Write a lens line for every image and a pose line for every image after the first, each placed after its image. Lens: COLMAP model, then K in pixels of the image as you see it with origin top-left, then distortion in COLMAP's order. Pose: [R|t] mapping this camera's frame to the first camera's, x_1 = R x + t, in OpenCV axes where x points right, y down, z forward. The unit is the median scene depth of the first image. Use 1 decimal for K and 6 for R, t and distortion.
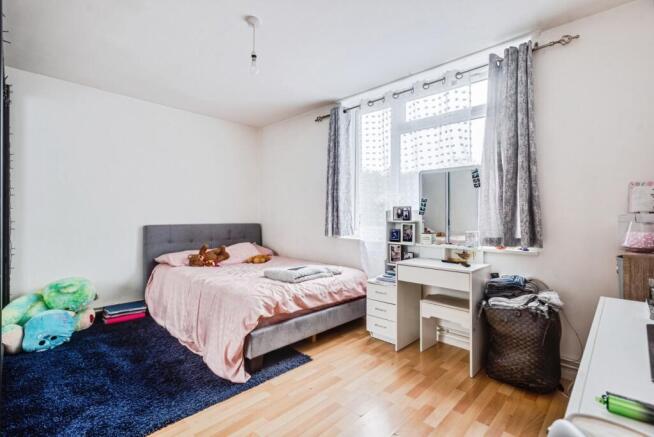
lens RADIAL K [[309.2, 0, 324.2], [0, 309.2, 219.7], [0, 0, 1]] dist [0.022835, 0.000038]
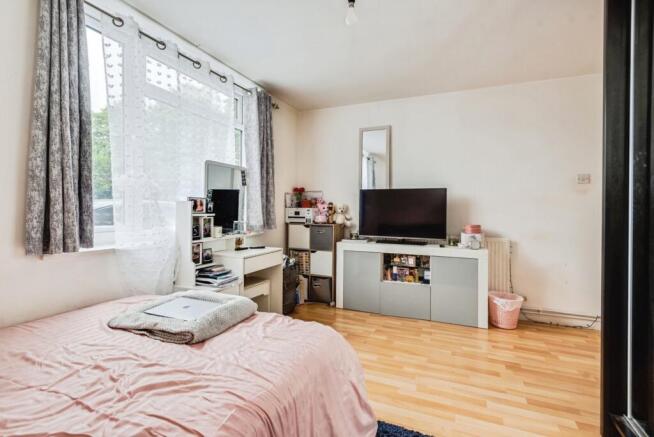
lens RADIAL K [[309.2, 0, 324.2], [0, 309.2, 219.7], [0, 0, 1]] dist [0.022835, 0.000038]
pose [[-0.349316, -0.034400, 0.936373, -0.730412], [0.004039, 0.999261, 0.038217, -0.014232], [-0.936996, 0.017131, -0.348919, 1.068062]]
